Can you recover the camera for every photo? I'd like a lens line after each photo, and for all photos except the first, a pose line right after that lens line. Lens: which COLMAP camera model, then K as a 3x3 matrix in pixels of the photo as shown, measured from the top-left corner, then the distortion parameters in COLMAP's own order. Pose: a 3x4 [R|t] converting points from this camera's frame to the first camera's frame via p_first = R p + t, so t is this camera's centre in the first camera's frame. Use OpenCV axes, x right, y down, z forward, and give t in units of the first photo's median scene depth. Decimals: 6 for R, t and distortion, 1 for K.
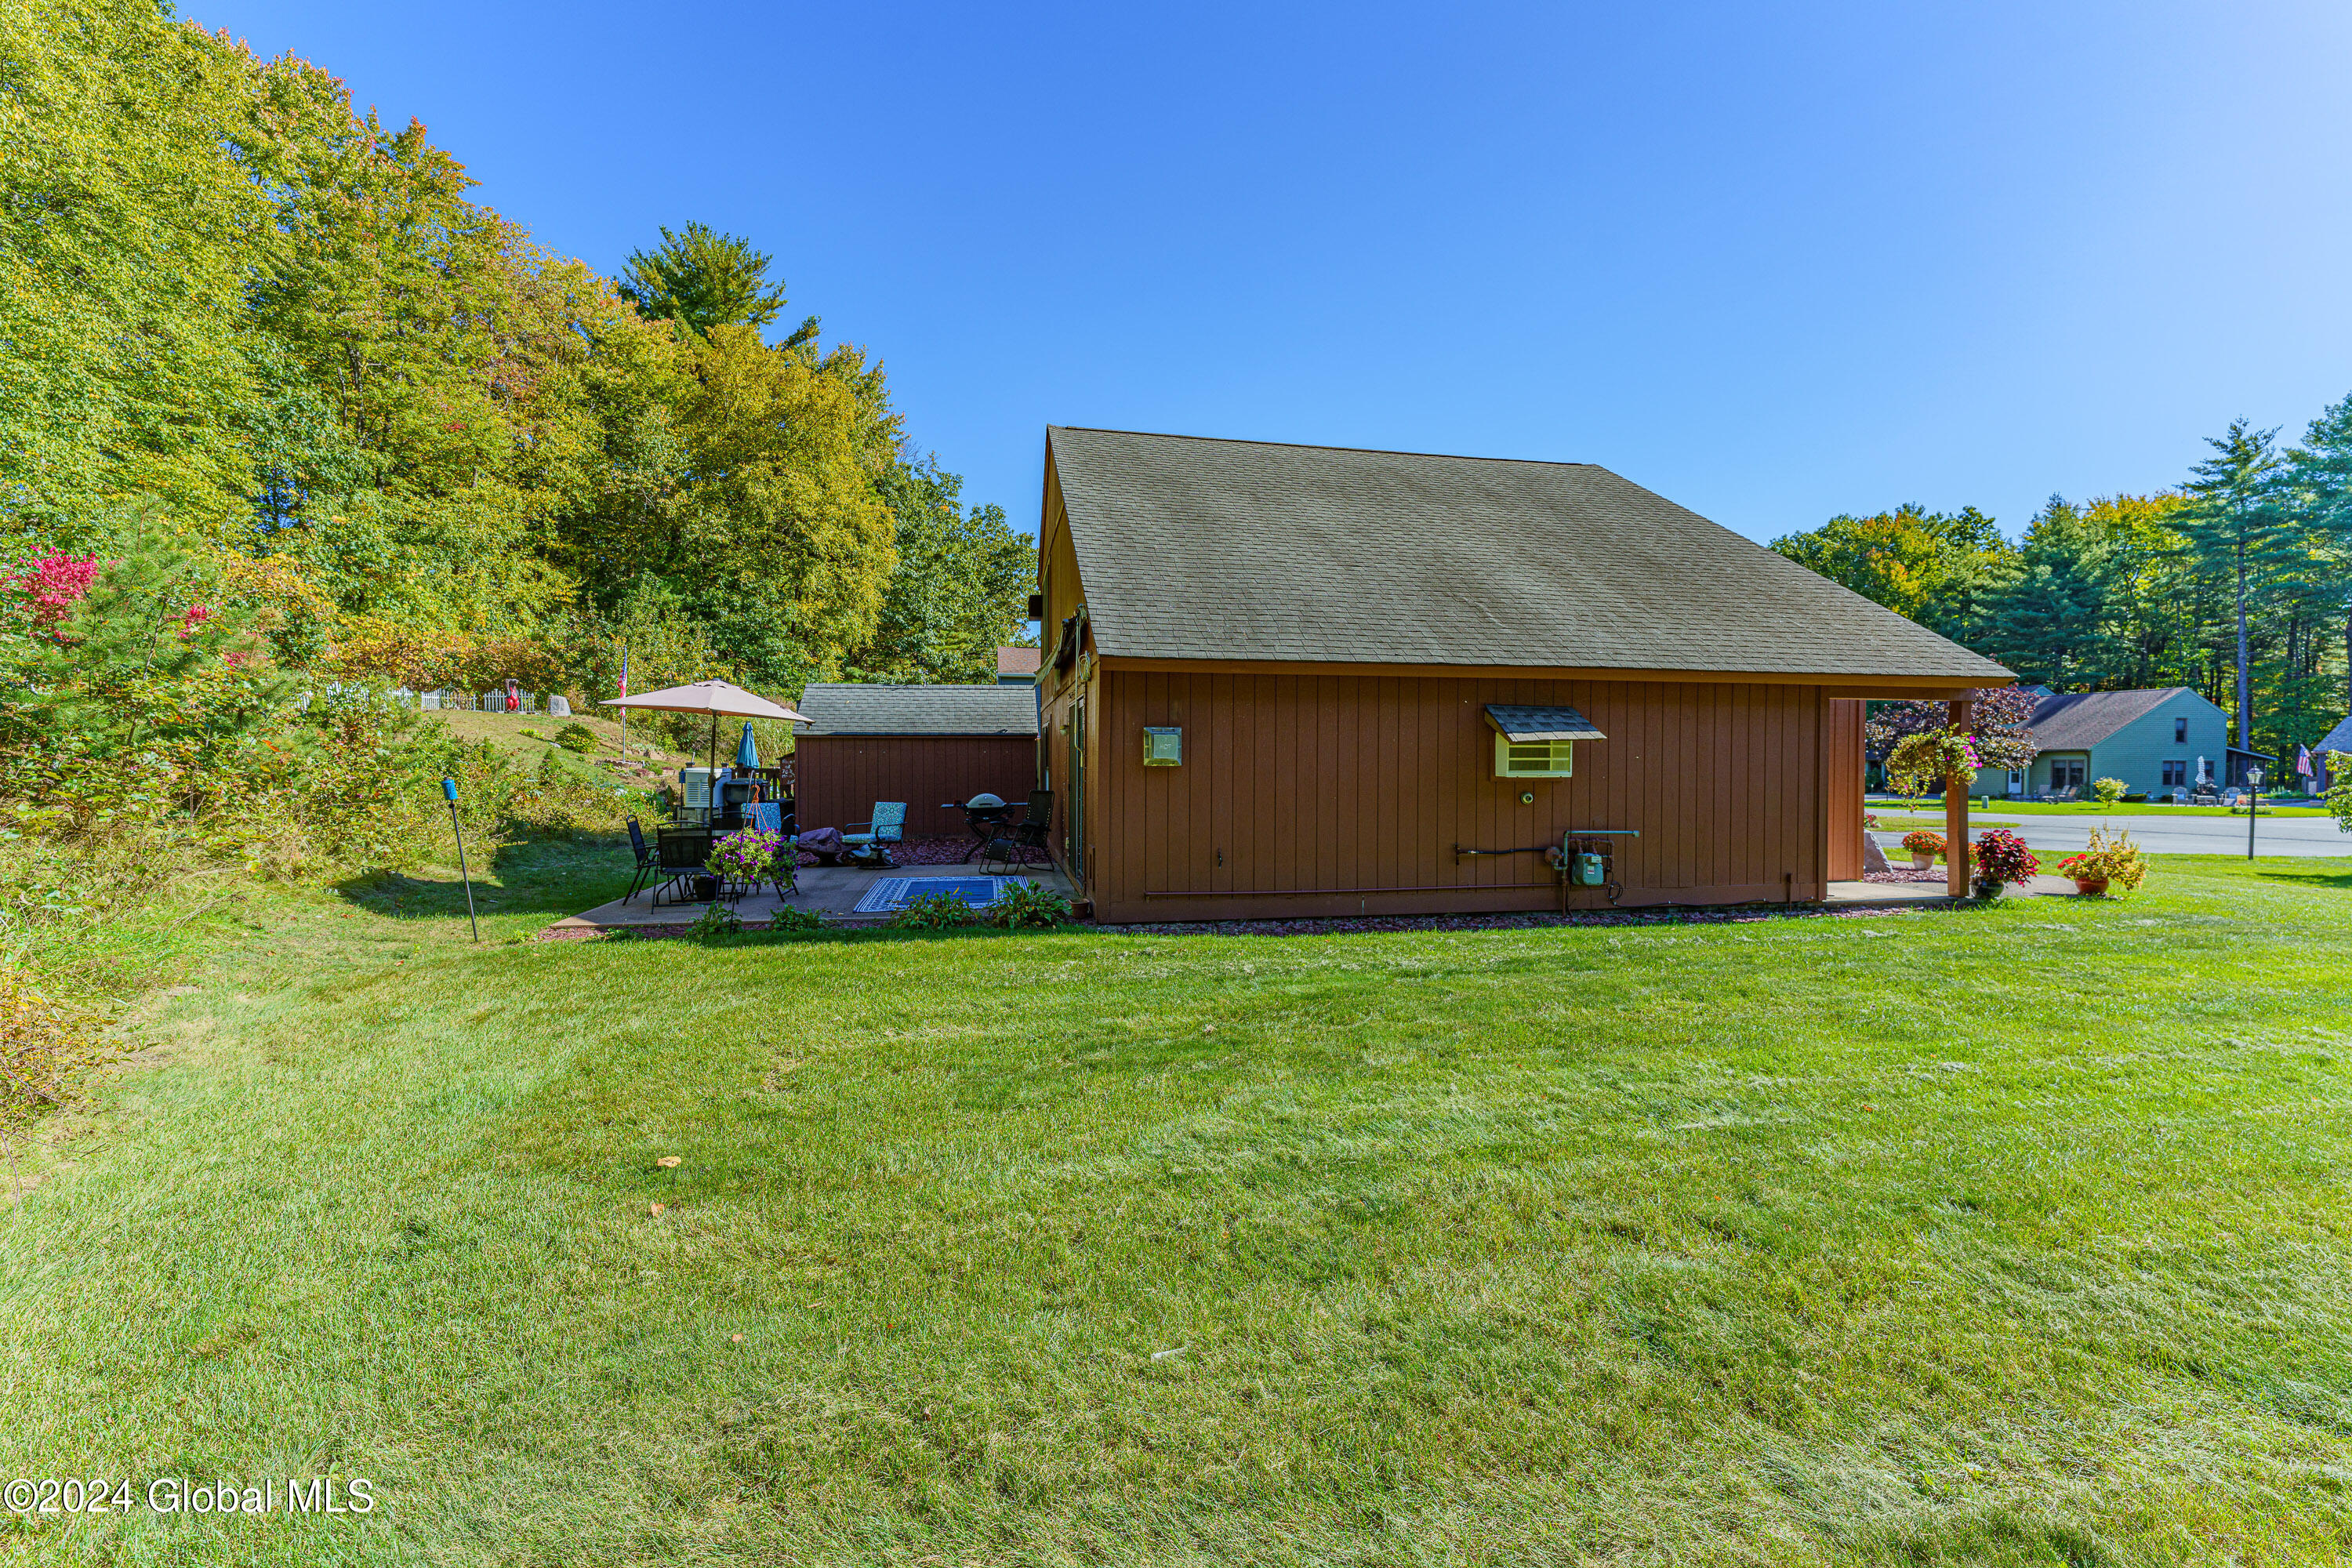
lens RADIAL K [[946.8, 0, 1174.7], [0, 946.8, 776.7], [0, 0, 1]] dist [-0.000874, 0.000422]
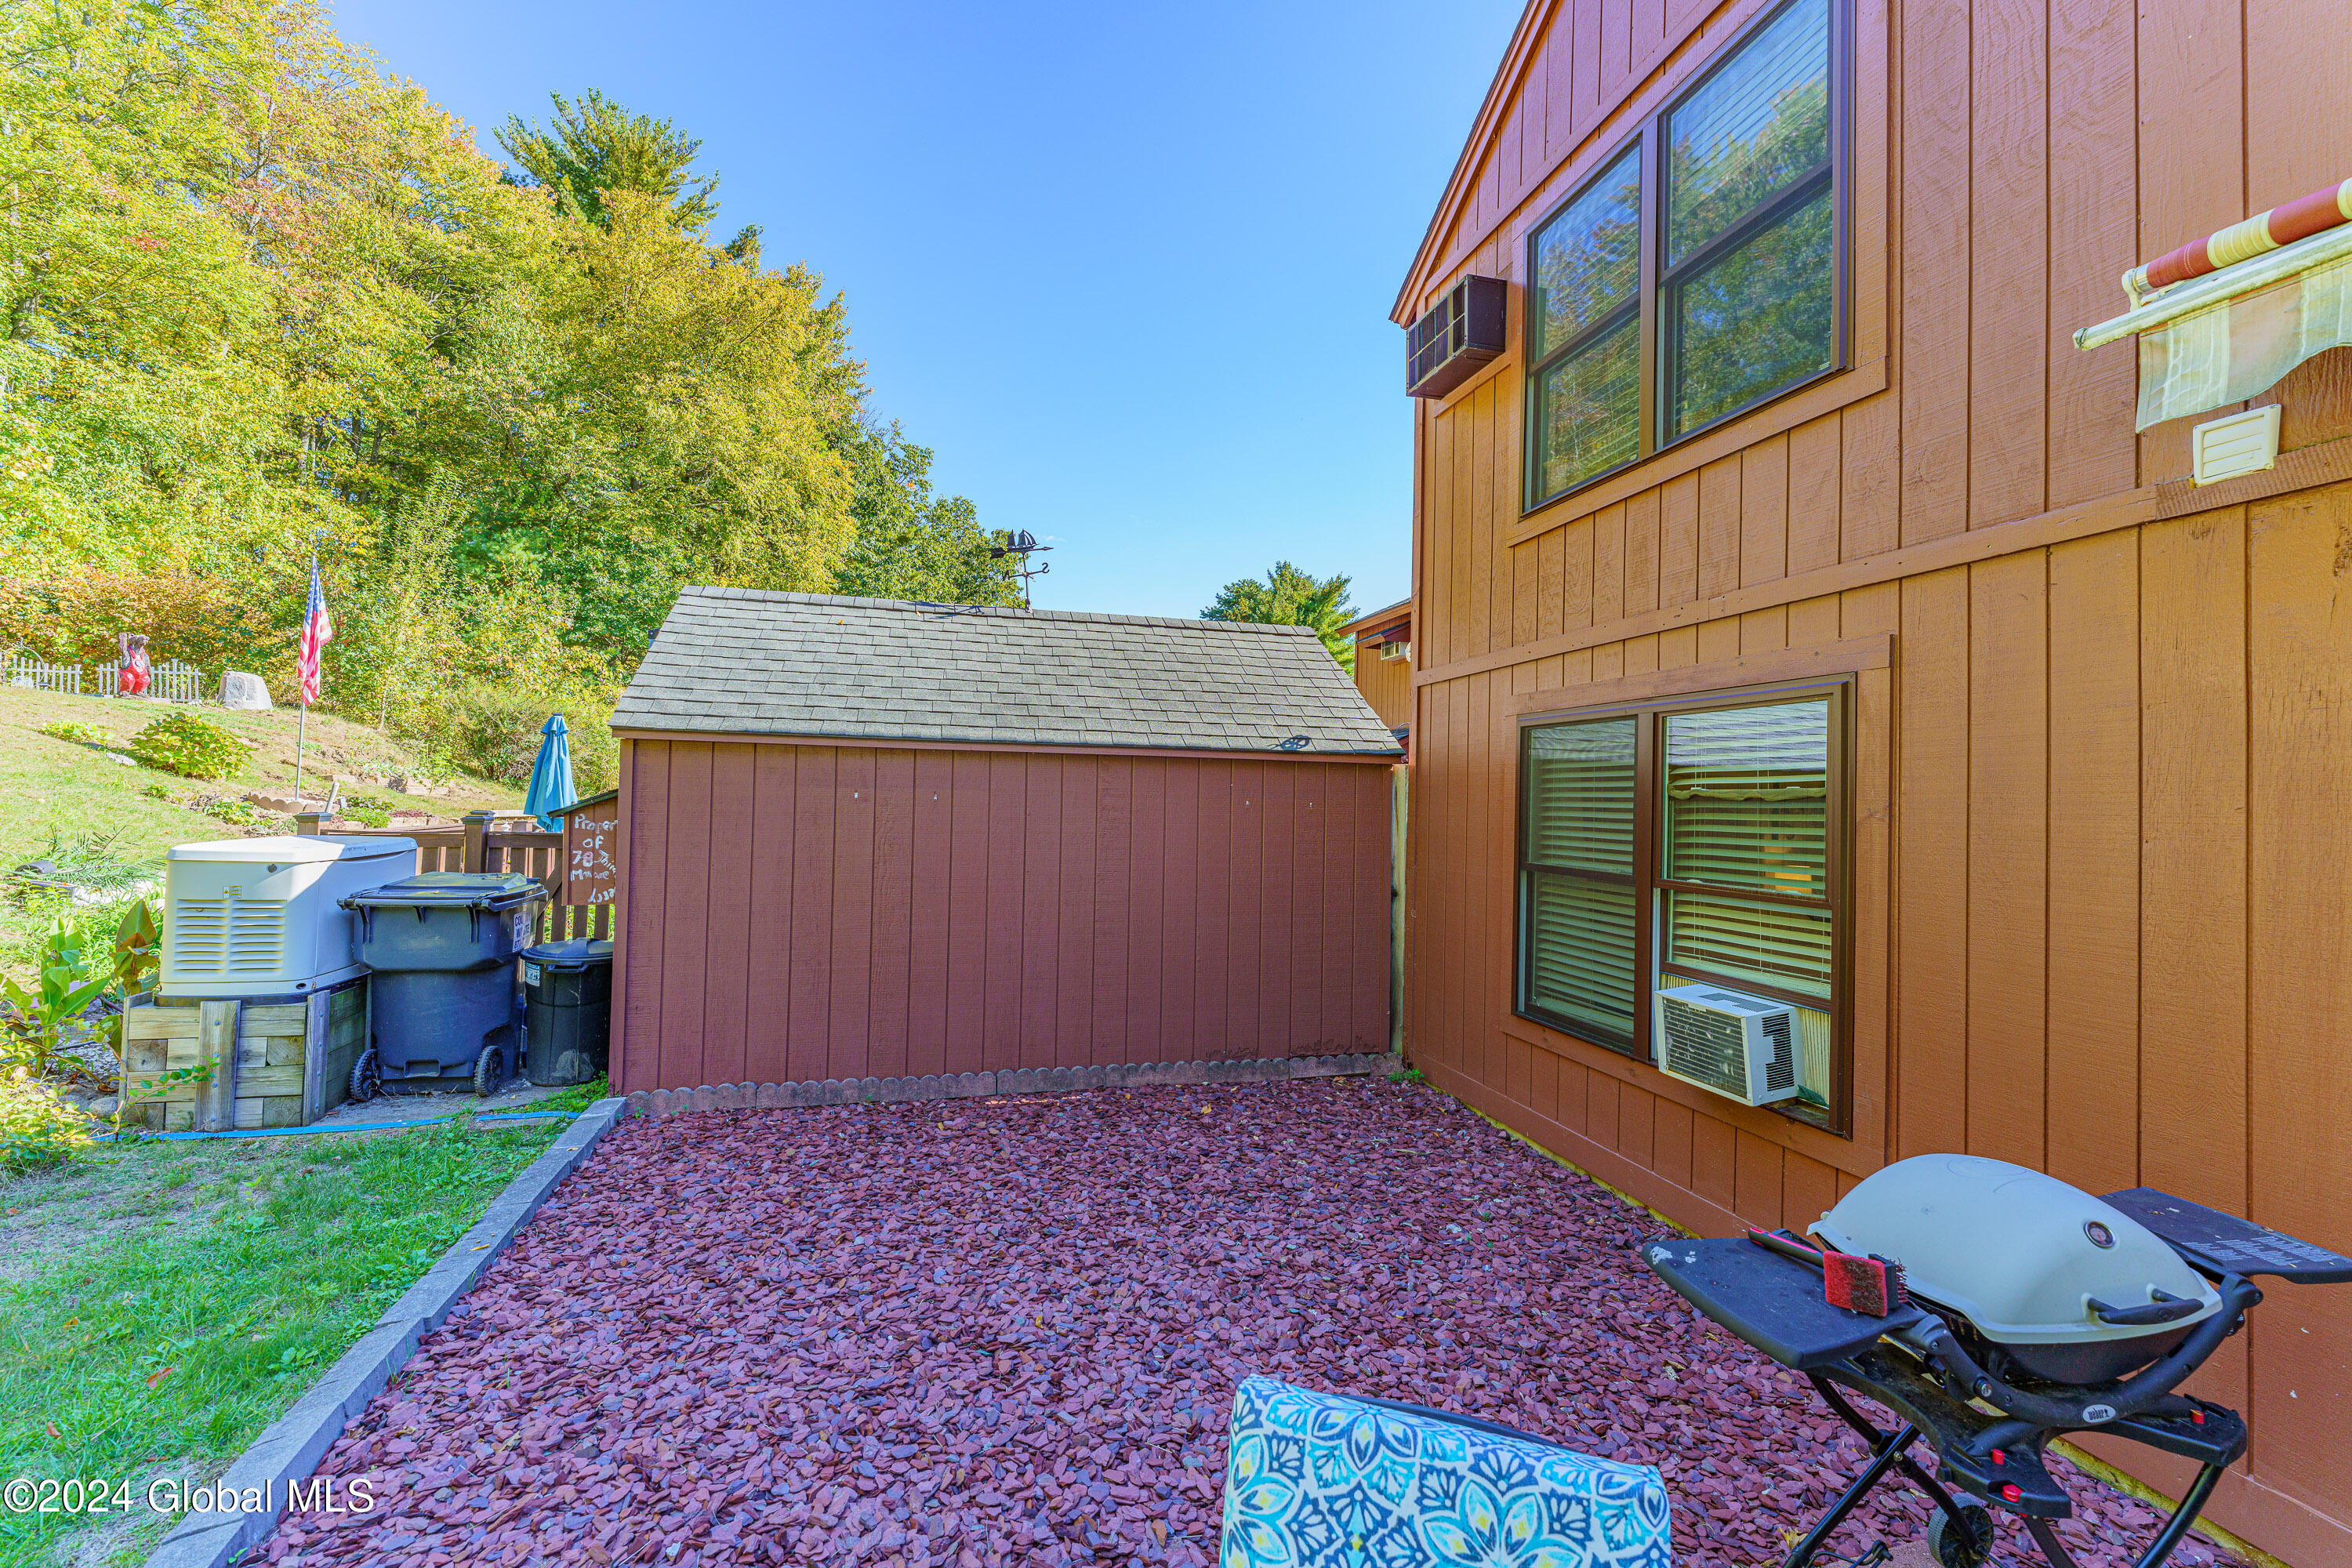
lens RADIAL K [[946.8, 0, 1174.7], [0, 946.8, 776.7], [0, 0, 1]] dist [-0.000874, 0.000422]
pose [[0.997281, 0.023609, 0.069808, -0.126341], [-0.020583, 0.998830, -0.043758, -0.010448], [-0.070760, 0.042203, 0.996600, 0.348163]]
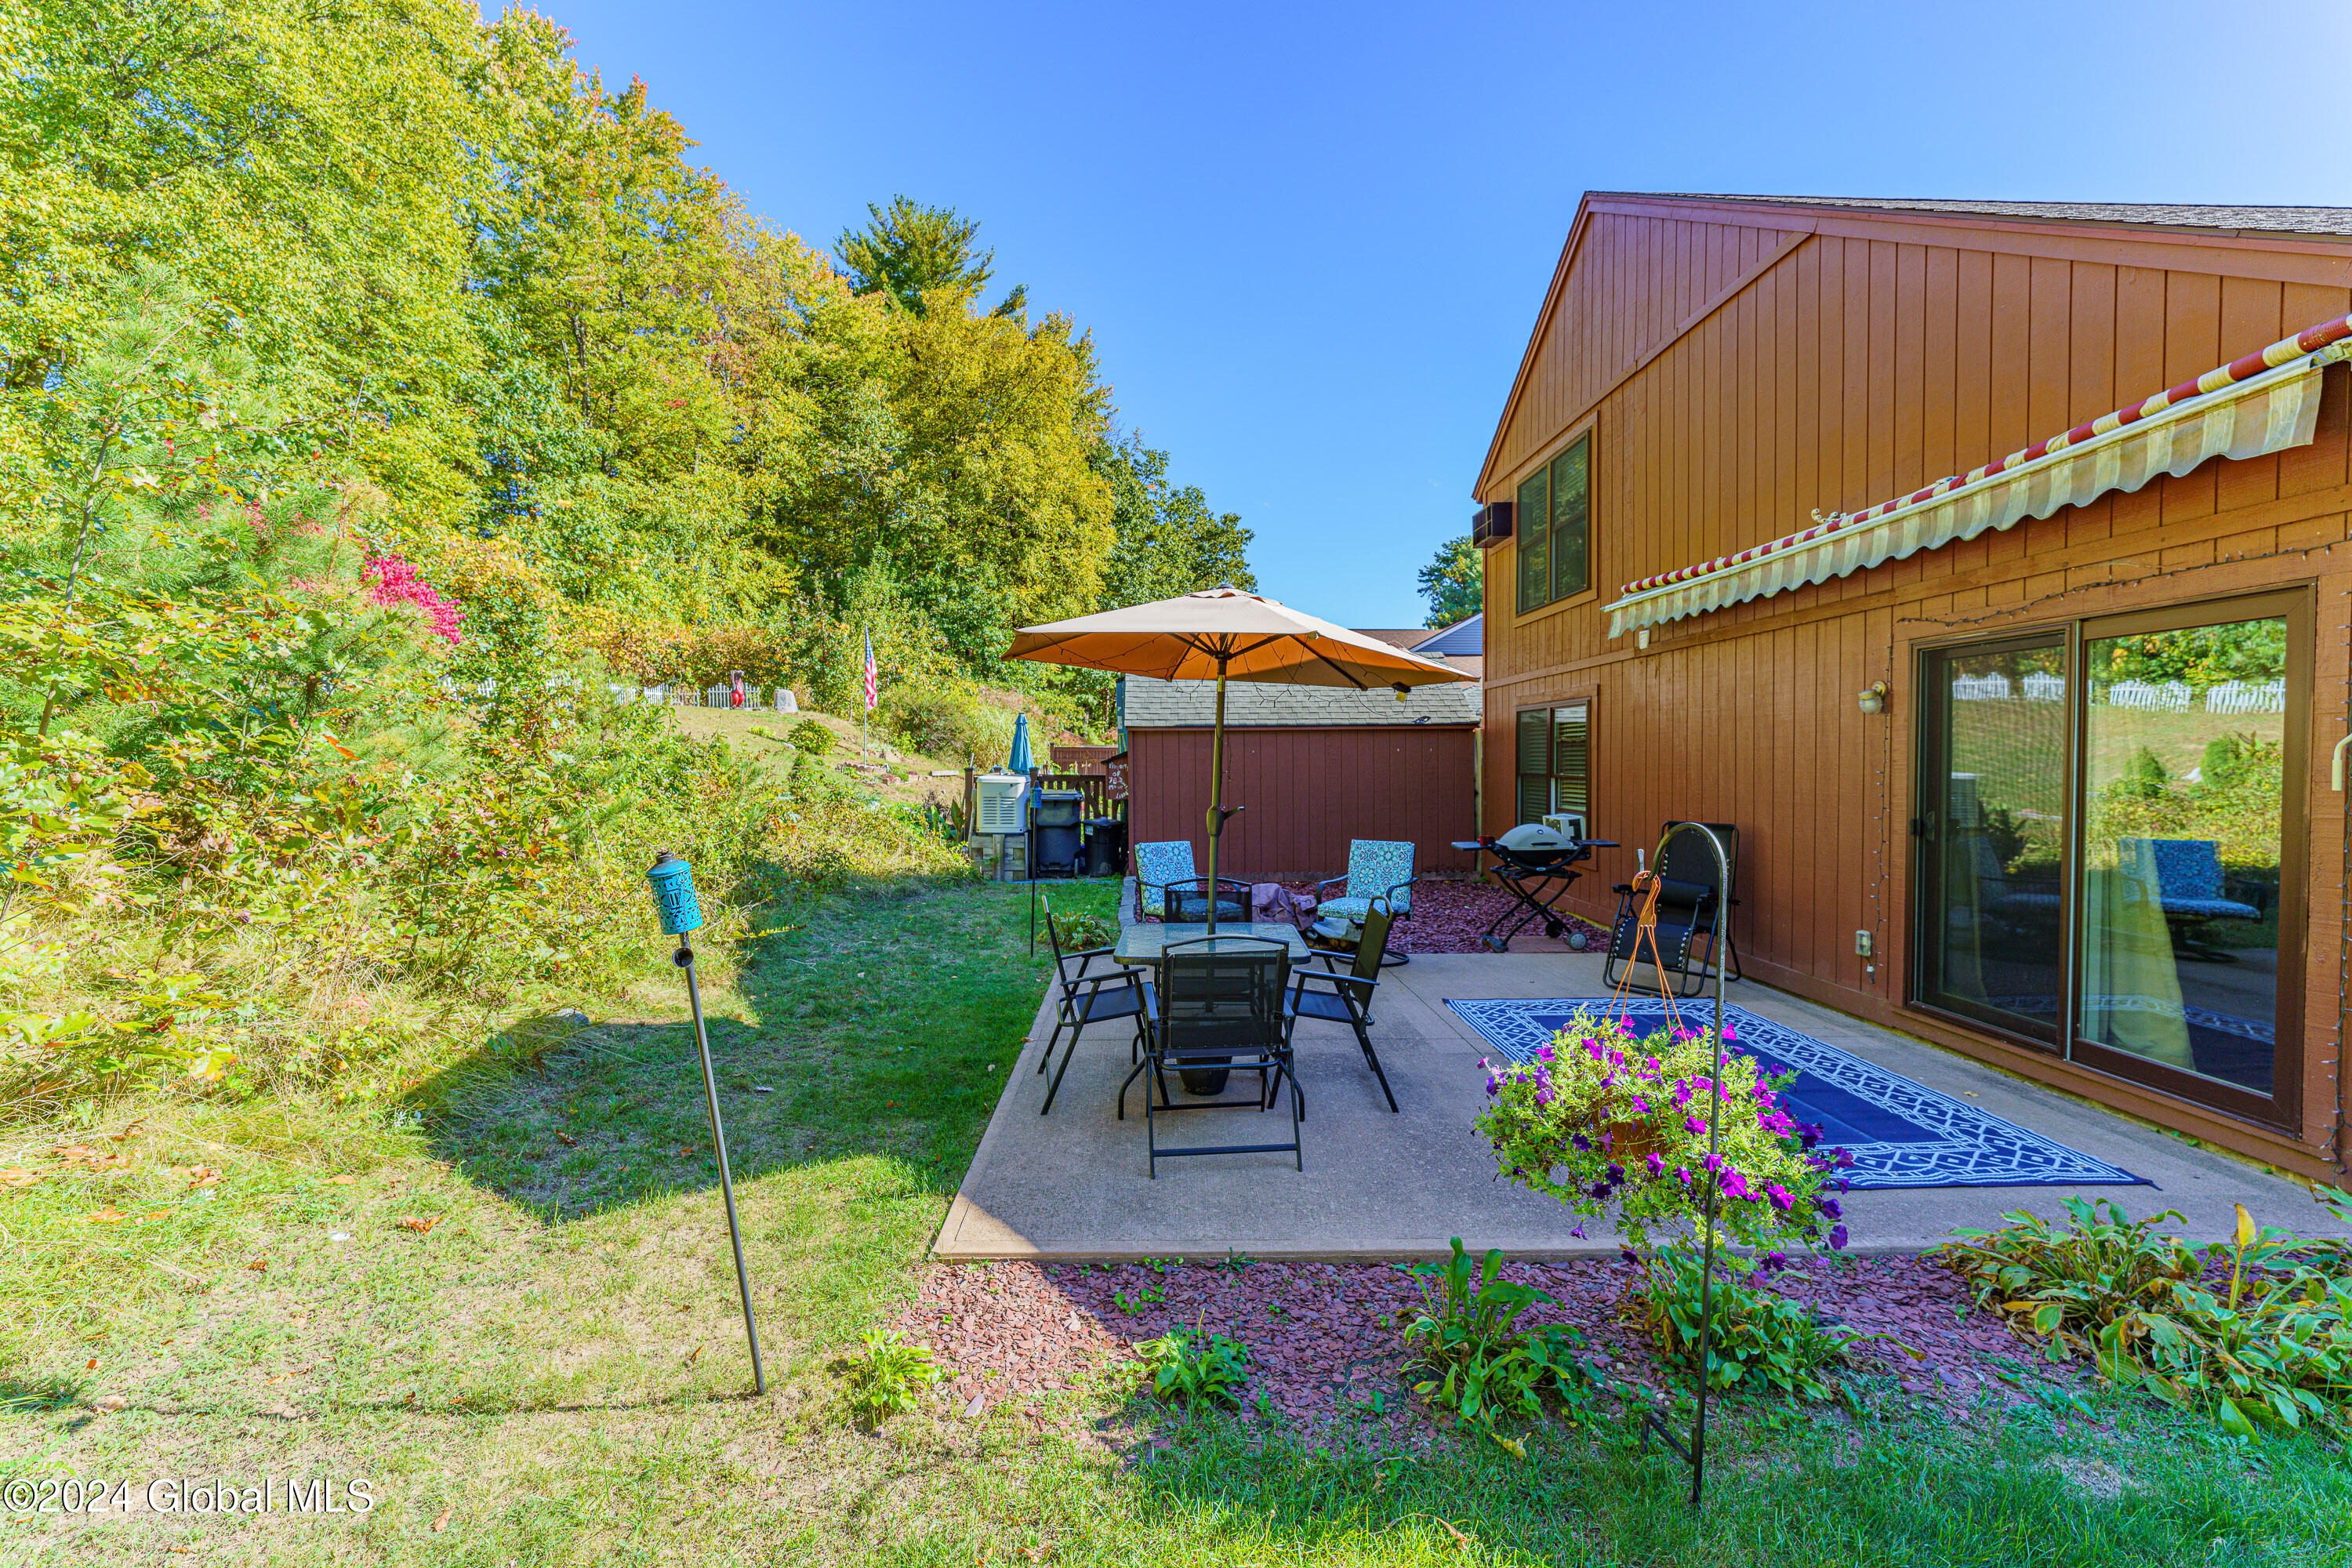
lens RADIAL K [[946.8, 0, 1174.7], [0, 946.8, 776.7], [0, 0, 1]] dist [-0.000874, 0.000422]
pose [[0.986142, -0.002872, -0.165881, -0.125148], [0.003328, 0.999991, 0.002469, -0.004858], [0.165872, -0.002987, 0.986143, 0.163206]]
